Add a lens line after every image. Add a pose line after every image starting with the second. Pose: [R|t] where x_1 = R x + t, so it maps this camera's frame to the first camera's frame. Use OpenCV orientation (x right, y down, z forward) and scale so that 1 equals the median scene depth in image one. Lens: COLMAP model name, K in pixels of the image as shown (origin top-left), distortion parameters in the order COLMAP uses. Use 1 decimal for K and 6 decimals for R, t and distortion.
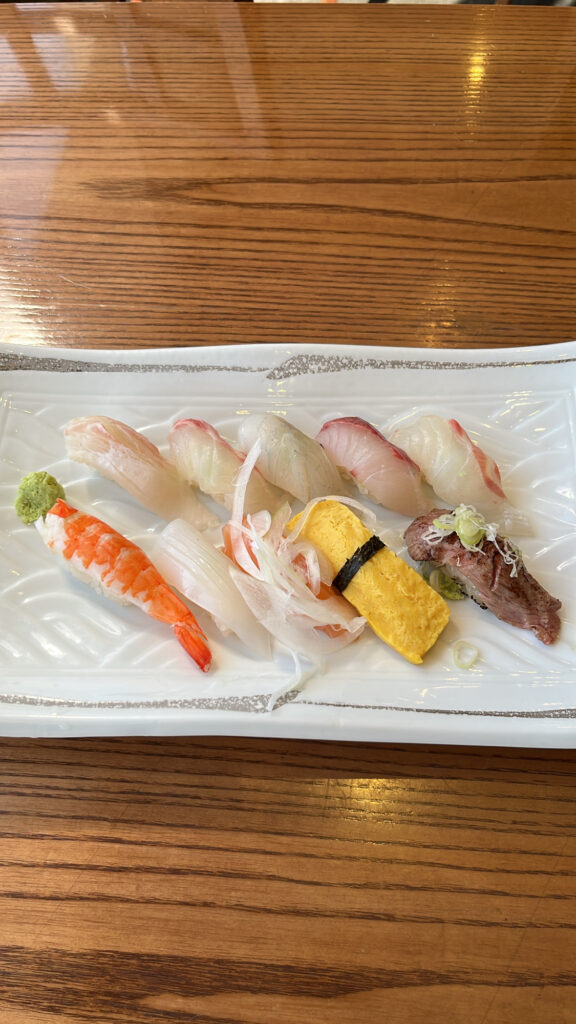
lens RADIAL K [[827.8, 0, 288.0], [0, 827.8, 512.0], [0, 0, 1]] dist [0.030384, -0.054058]
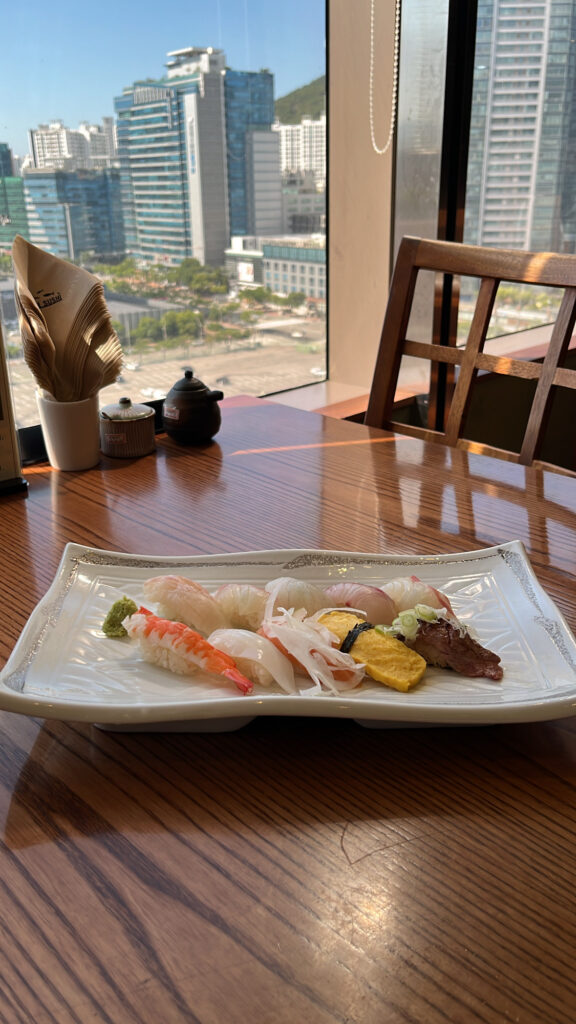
lens RADIAL K [[827.8, 0, 288.0], [0, 827.8, 512.0], [0, 0, 1]] dist [0.030384, -0.054058]
pose [[0.998534, 0.016446, 0.051562, -0.106630], [0.021157, 0.758284, -0.651581, 0.810878], [-0.049815, 0.651717, 0.756824, -0.187783]]
